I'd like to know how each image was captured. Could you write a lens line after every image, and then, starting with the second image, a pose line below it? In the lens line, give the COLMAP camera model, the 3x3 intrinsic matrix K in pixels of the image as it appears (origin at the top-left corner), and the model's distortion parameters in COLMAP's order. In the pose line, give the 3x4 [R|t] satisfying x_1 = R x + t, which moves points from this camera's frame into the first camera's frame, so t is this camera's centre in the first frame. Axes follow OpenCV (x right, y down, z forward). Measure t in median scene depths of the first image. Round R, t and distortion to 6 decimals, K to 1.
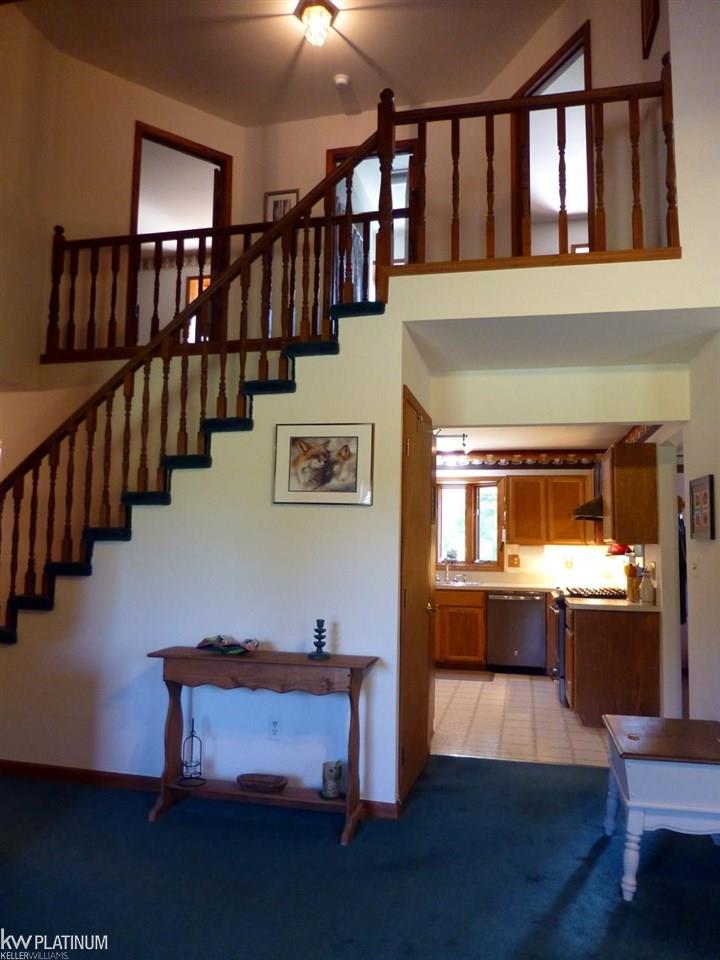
lens RADIAL K [[695.5, 0, 360.0], [0, 695.5, 480.0], [0, 0, 1]] dist [-0.002052, -0.041449]
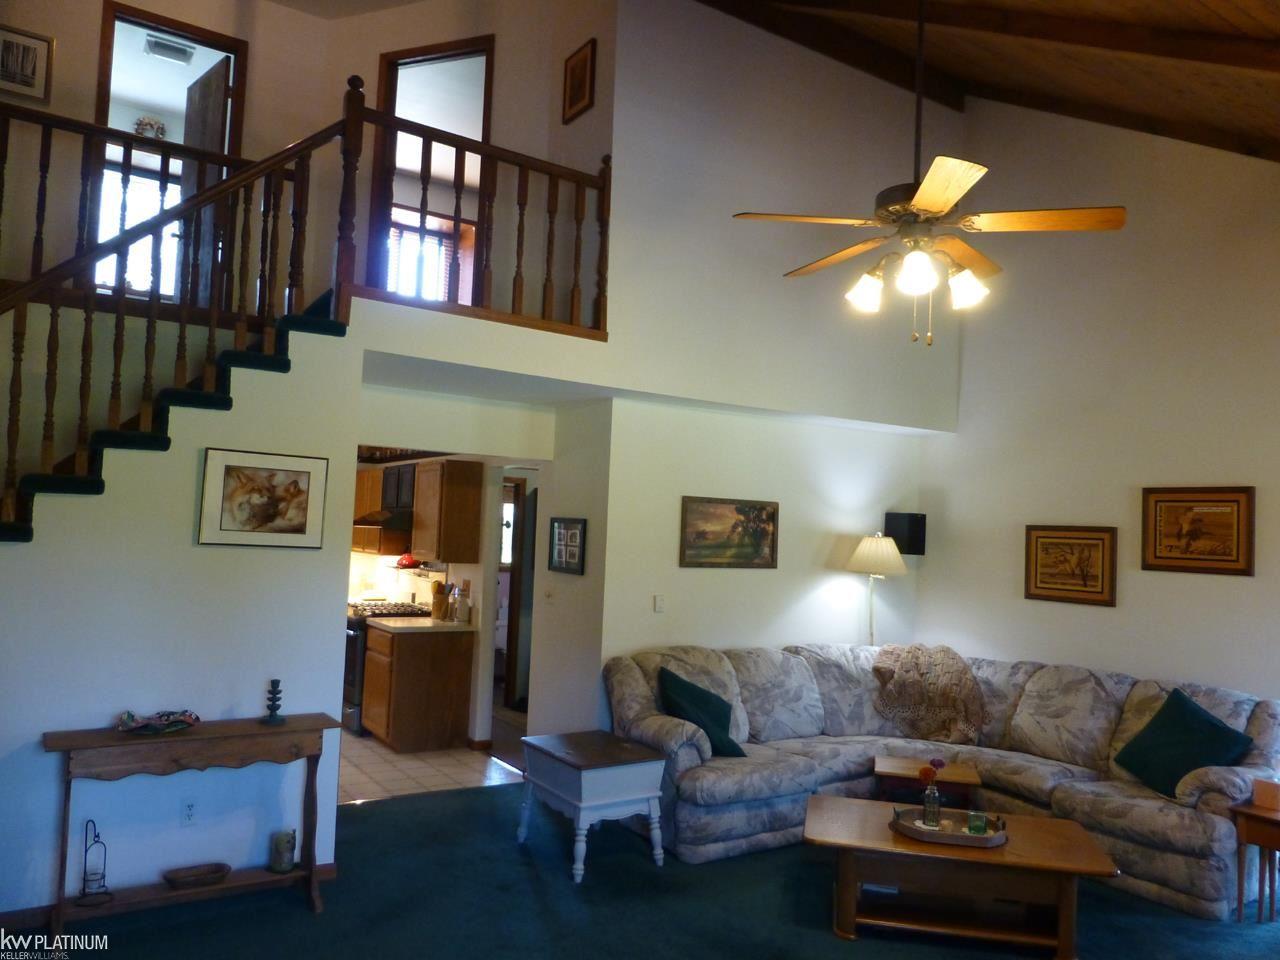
lens RADIAL K [[928.0, 0, 640.0], [0, 928.0, 480.0], [0, 0, 1]] dist [-0.016523, 0.004433]
pose [[0.685066, 0.051214, 0.726678, -0.576424], [-0.097731, 0.994969, 0.022013, -0.119466], [-0.721896, -0.086099, 0.686625, -0.125839]]
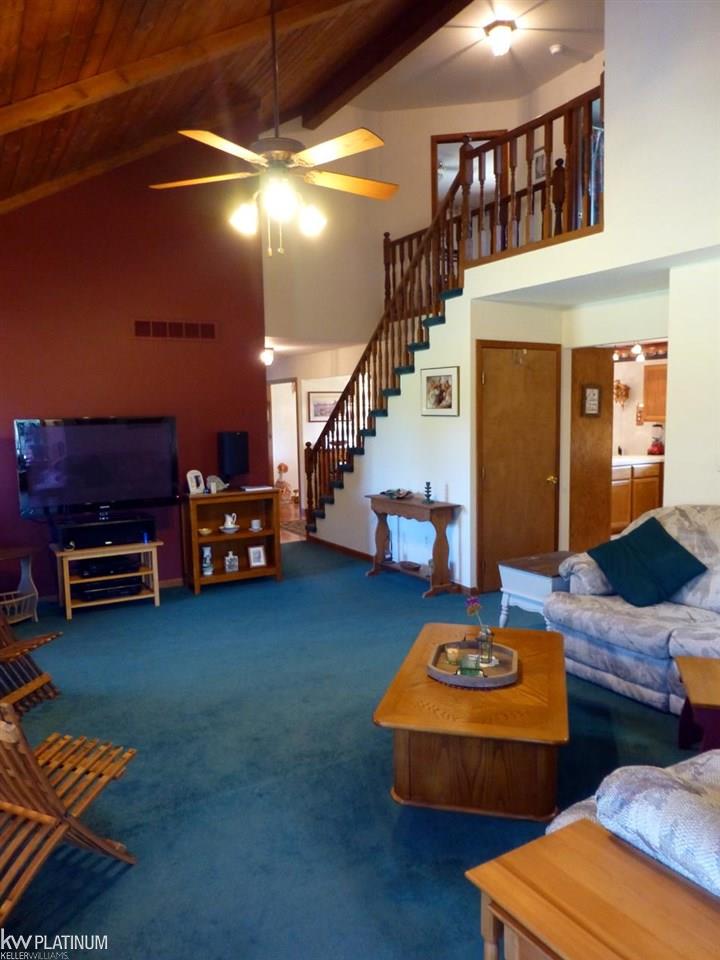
lens RADIAL K [[696.0, 0, 360.0], [0, 696.0, 480.0], [0, 0, 1]] dist [-0.016523, 0.004433]
pose [[0.692515, 0.041188, -0.720227, 1.044861], [0.097993, 0.983744, 0.150481, -0.086323], [0.714717, -0.174788, 0.677221, -0.318536]]
